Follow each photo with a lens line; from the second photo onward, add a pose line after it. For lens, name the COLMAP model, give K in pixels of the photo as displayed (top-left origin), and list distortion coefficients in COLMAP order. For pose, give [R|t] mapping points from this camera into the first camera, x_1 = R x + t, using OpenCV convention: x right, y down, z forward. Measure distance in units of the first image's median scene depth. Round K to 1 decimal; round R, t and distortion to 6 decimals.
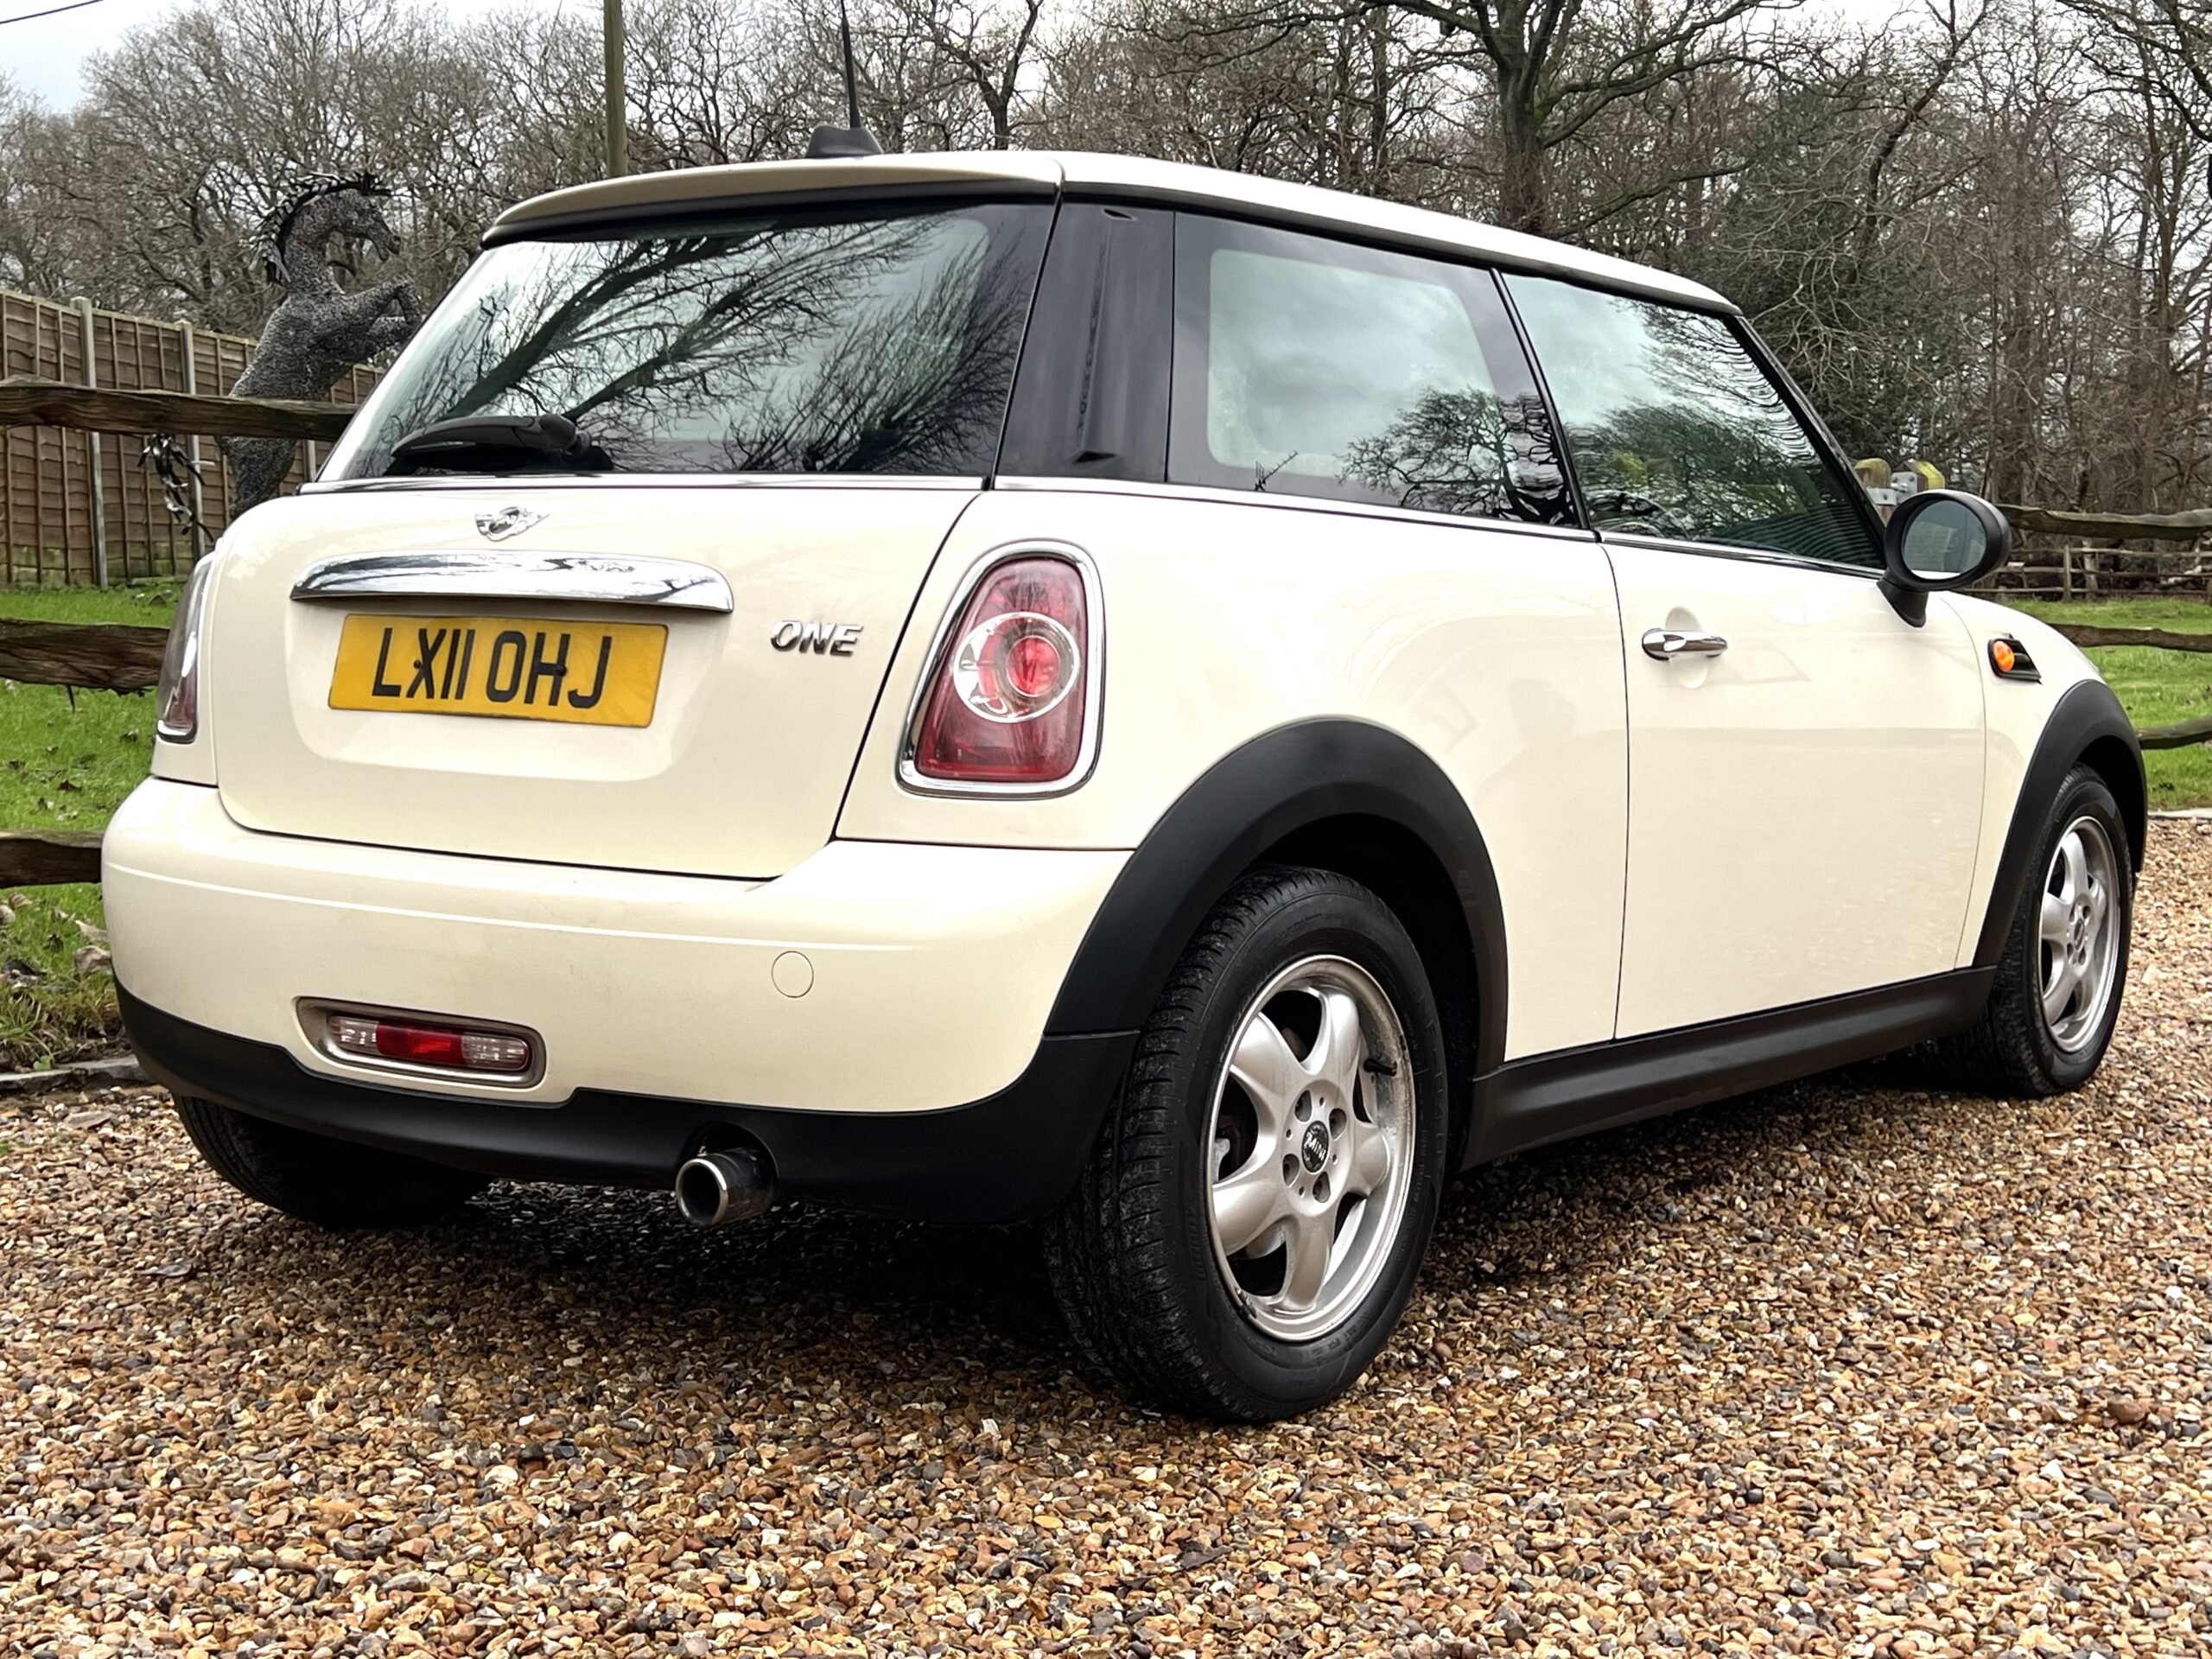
lens RADIAL K [[2801.5, 0, 1099.0], [0, 2801.5, 848.0], [0, 0, 1]] dist [0.161215, -0.429989]
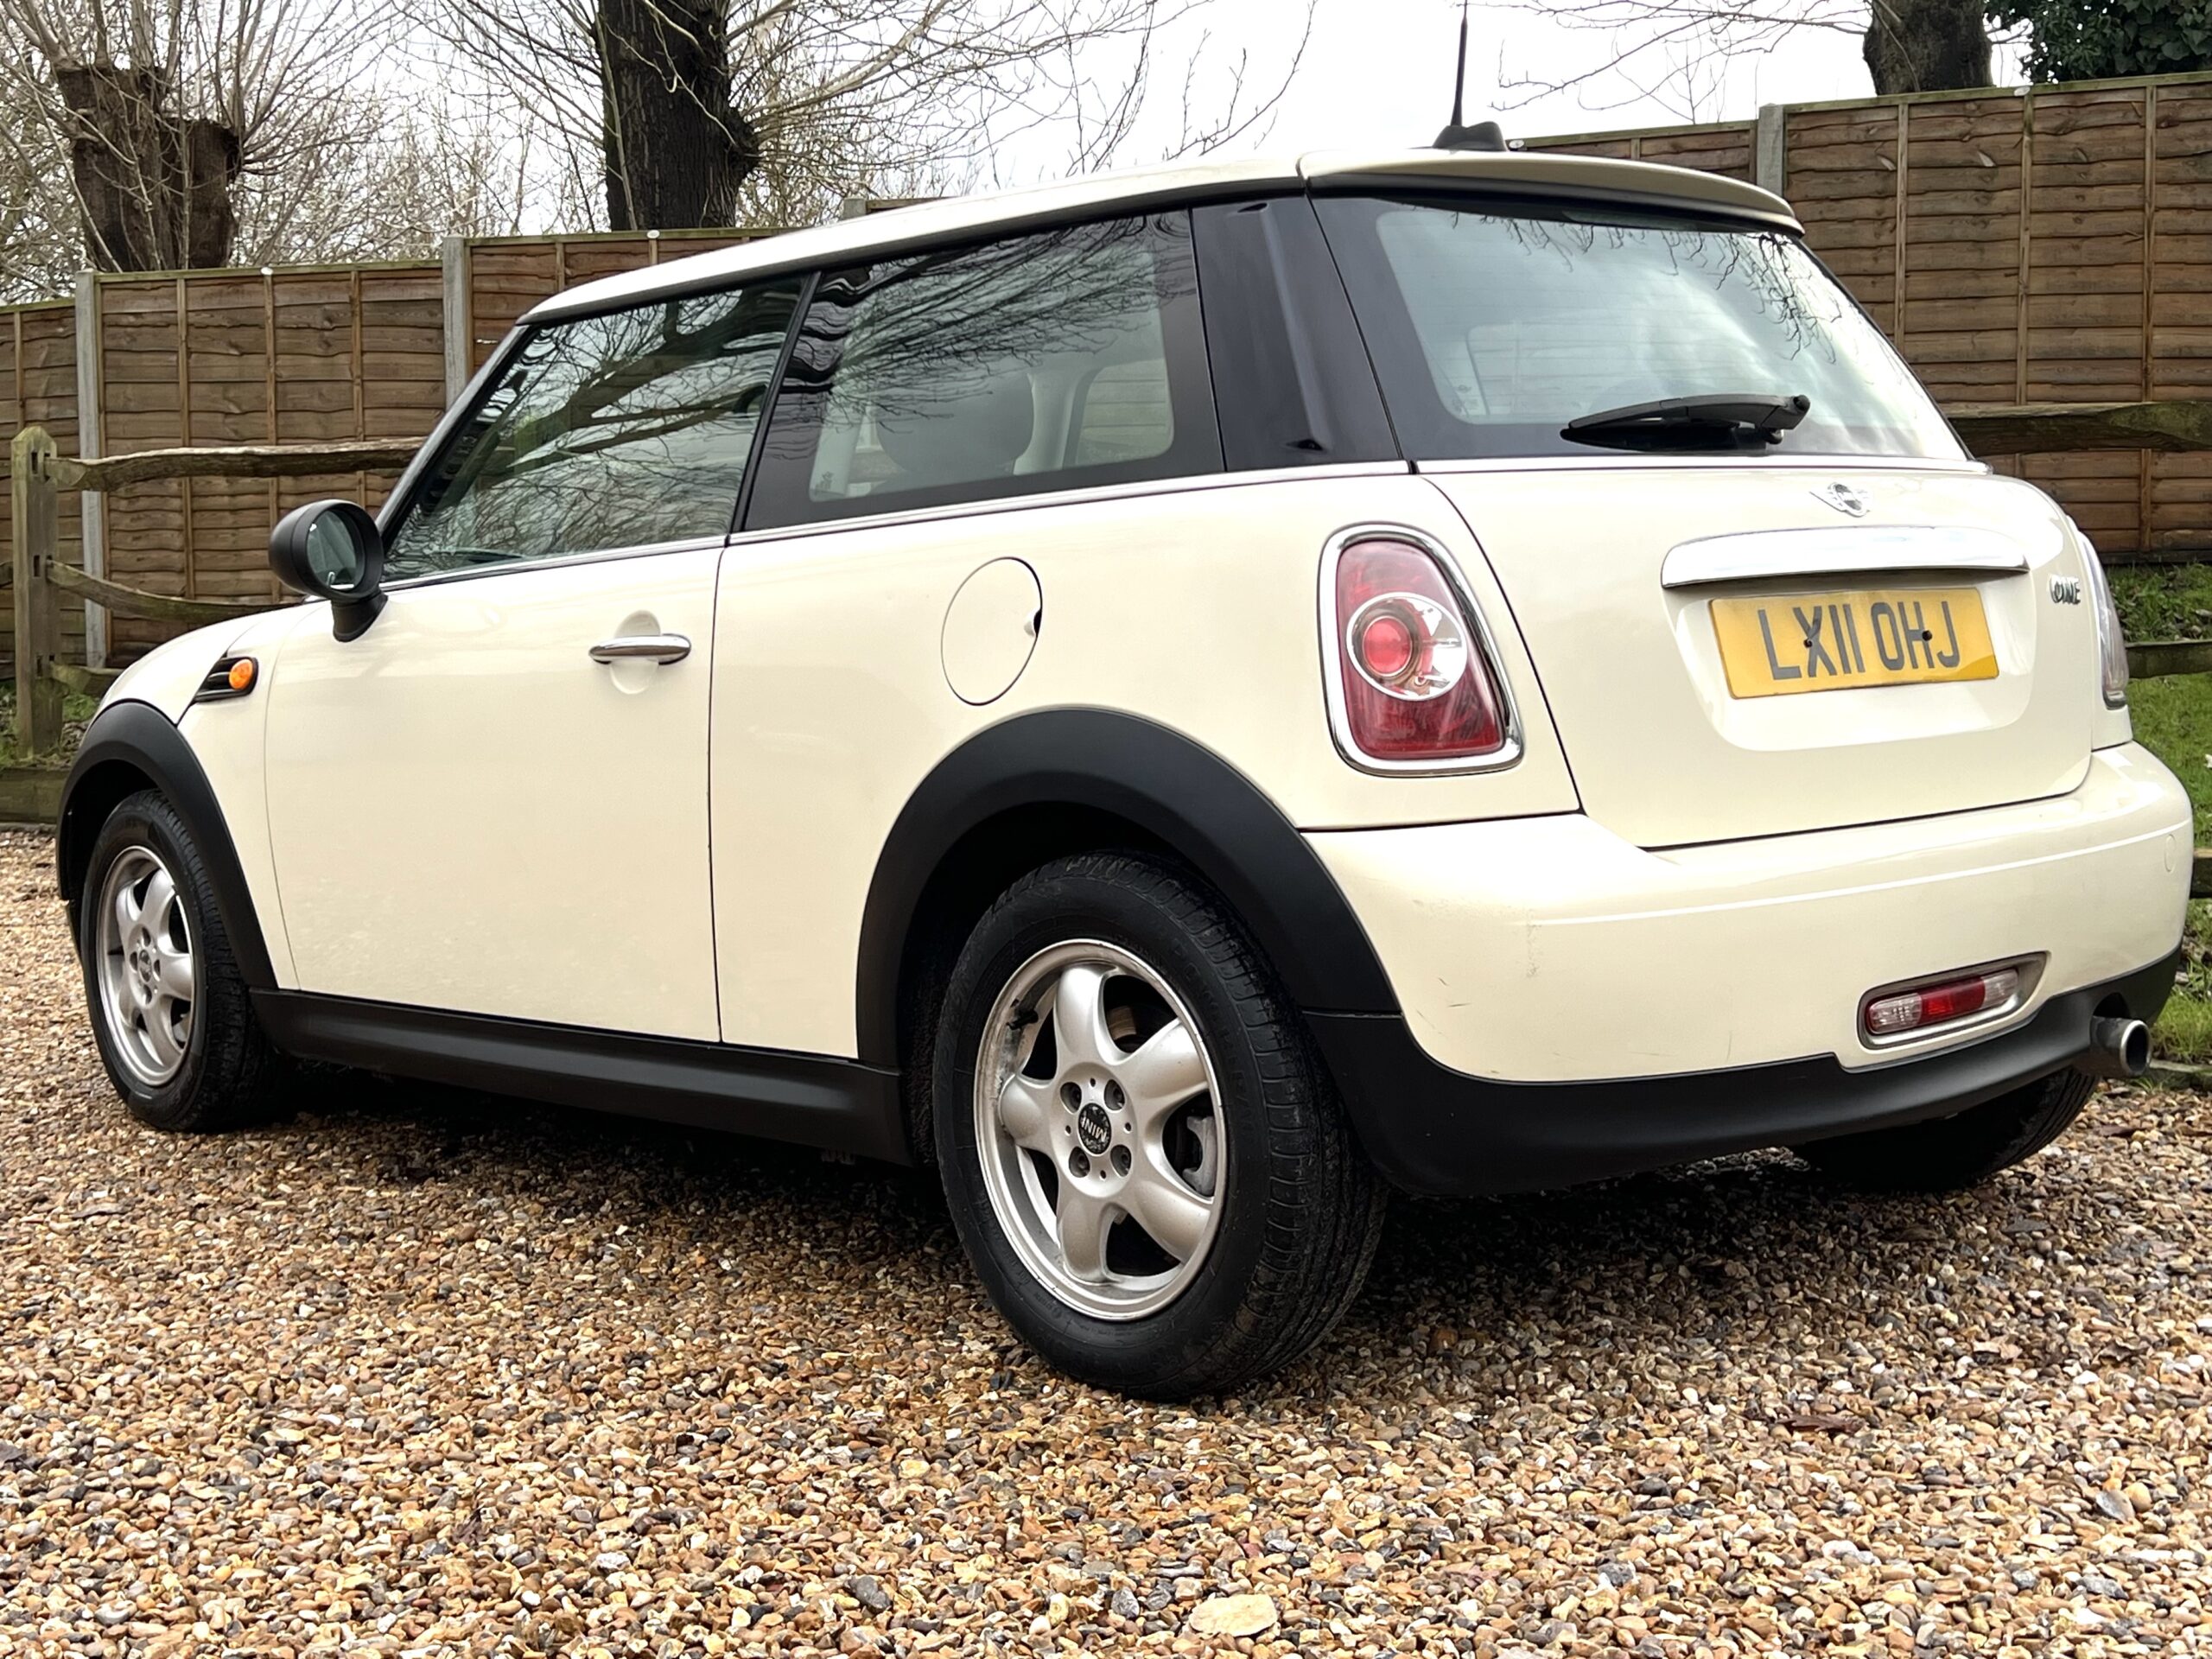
lens RADIAL K [[2801.5, 0, 1099.0], [0, 2801.5, 848.0], [0, 0, 1]] dist [0.161215, -0.429989]
pose [[0.218449, -0.107281, 0.969934, -1.290374], [0.128646, 0.988430, 0.080353, -0.107825], [-0.967332, 0.107225, 0.229722, 1.040316]]
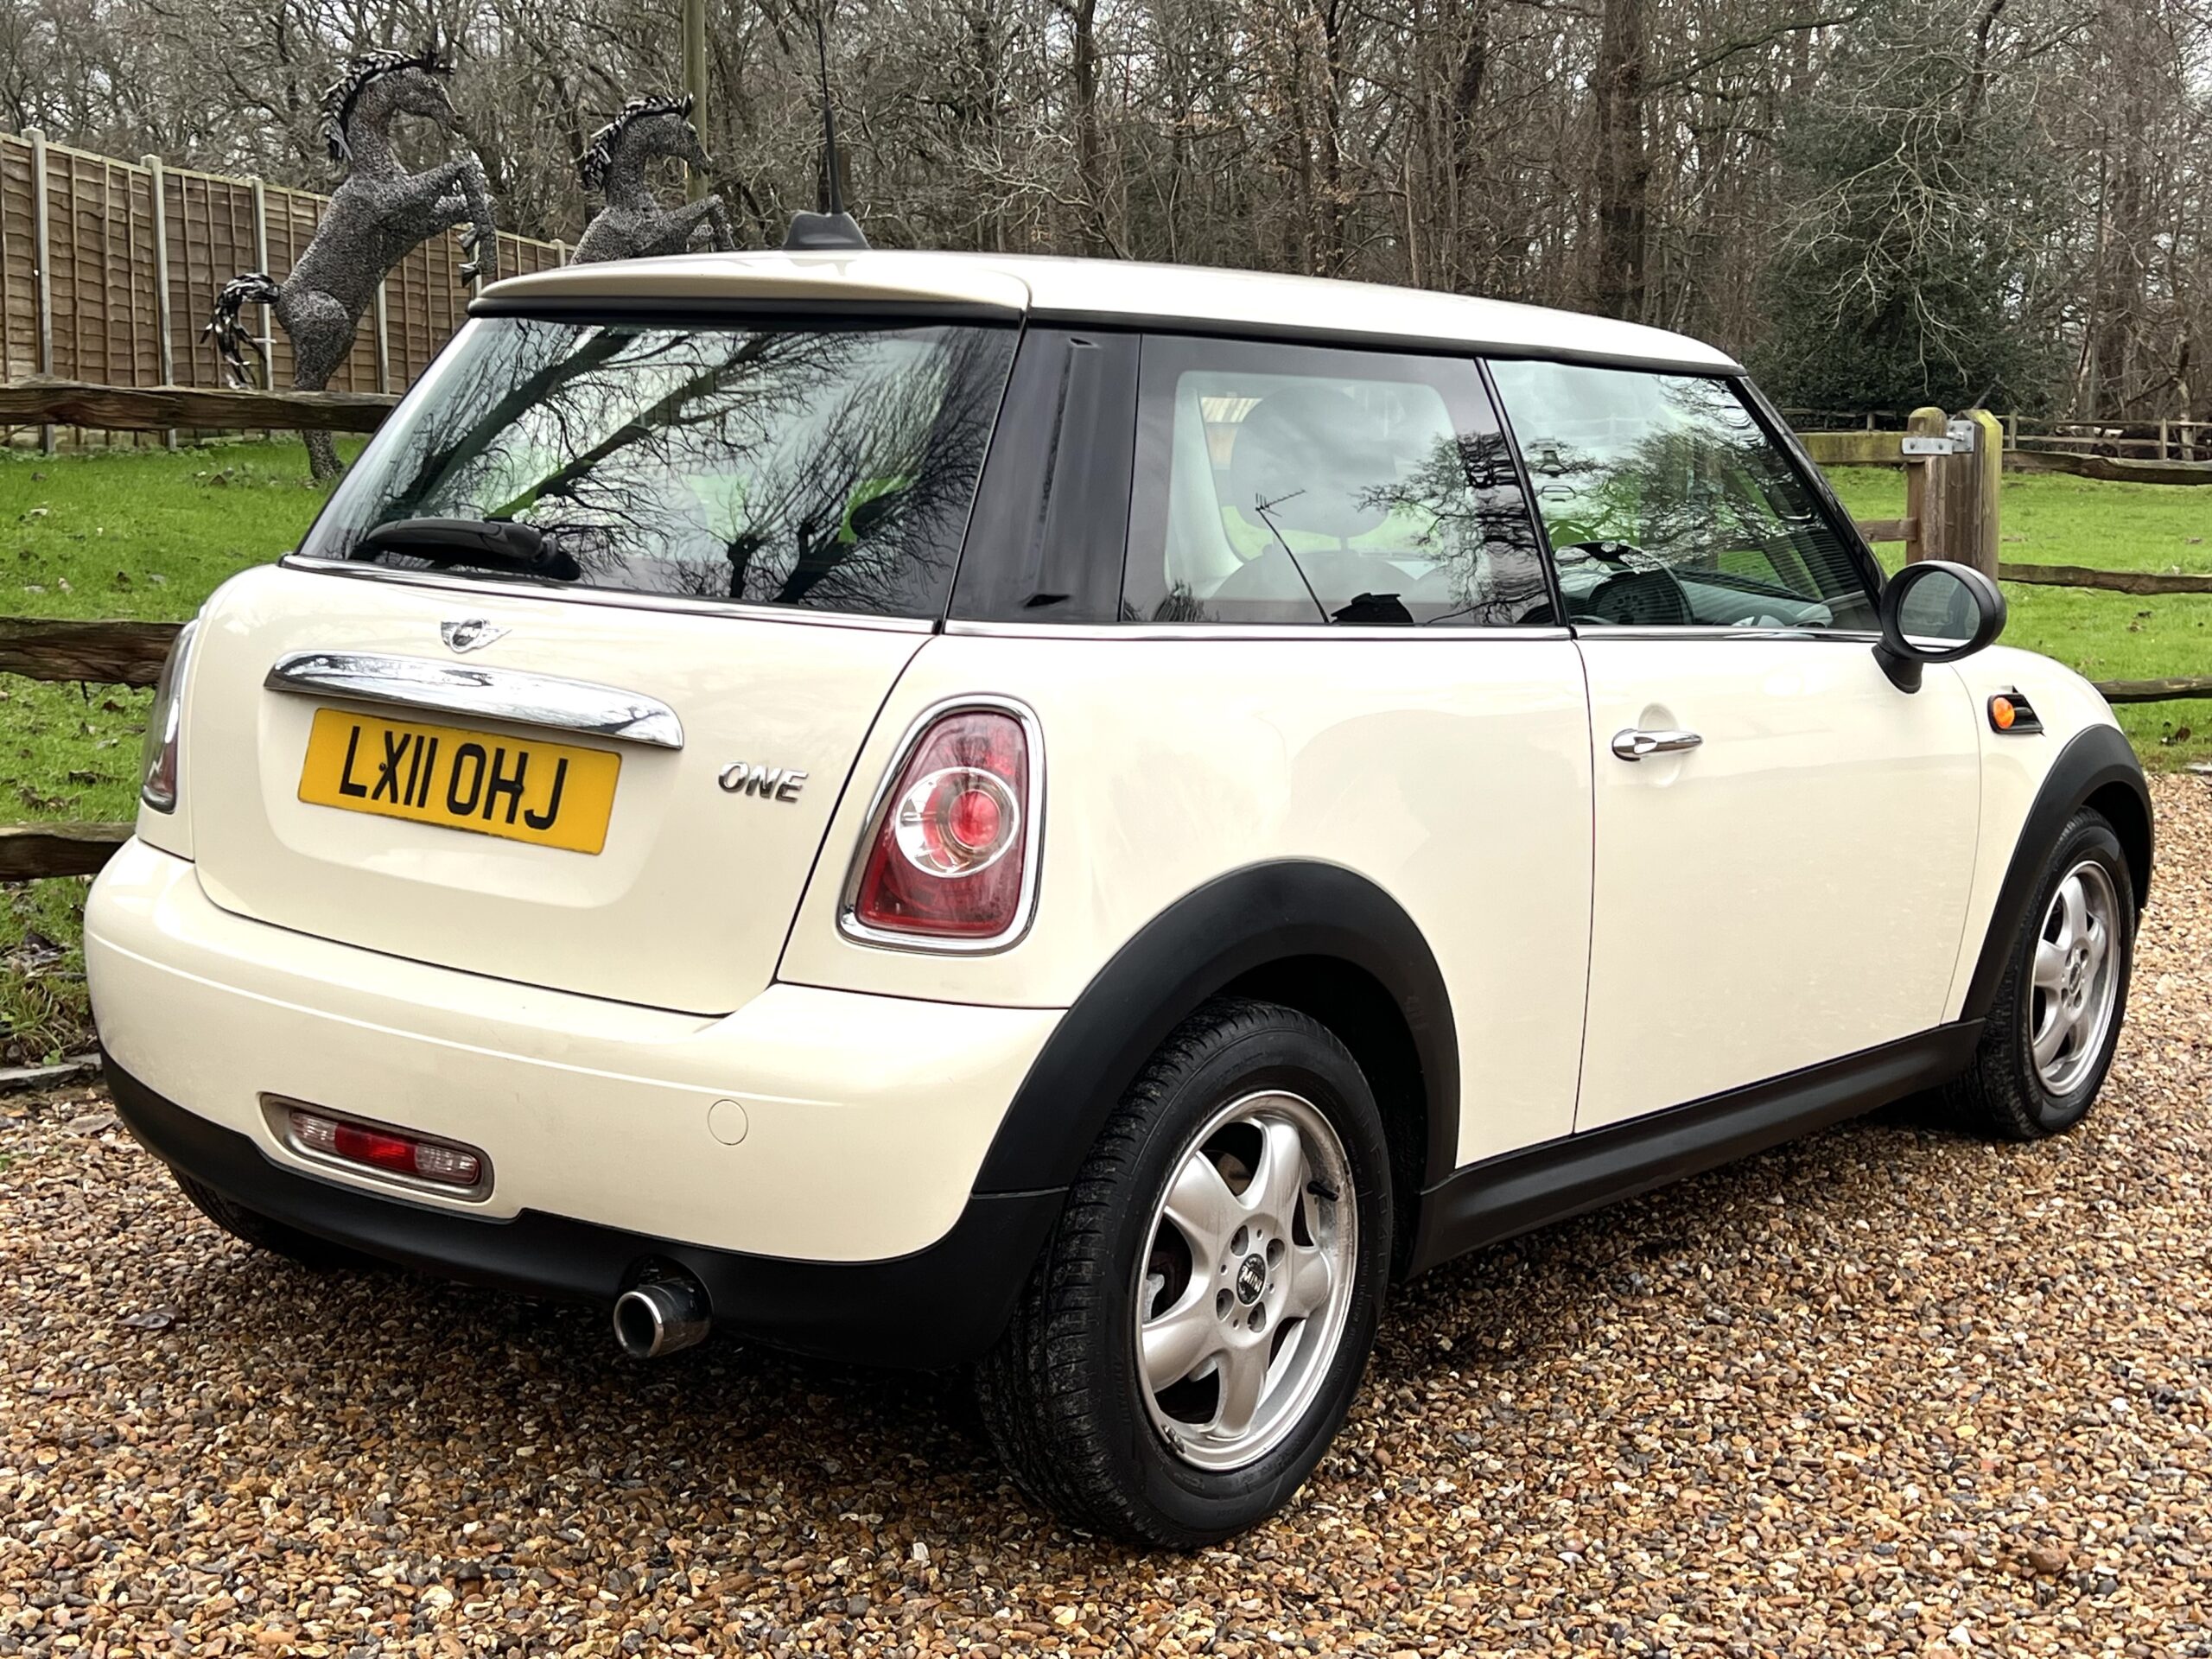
lens RADIAL K [[2801.5, 0, 1099.0], [0, 2801.5, 848.0], [0, 0, 1]] dist [0.161215, -0.429989]
pose [[0.999327, 0.026305, -0.025565, 0.042703], [-0.024845, 0.998131, 0.055837, -0.100909], [0.026986, -0.055164, 0.998113, -0.005514]]
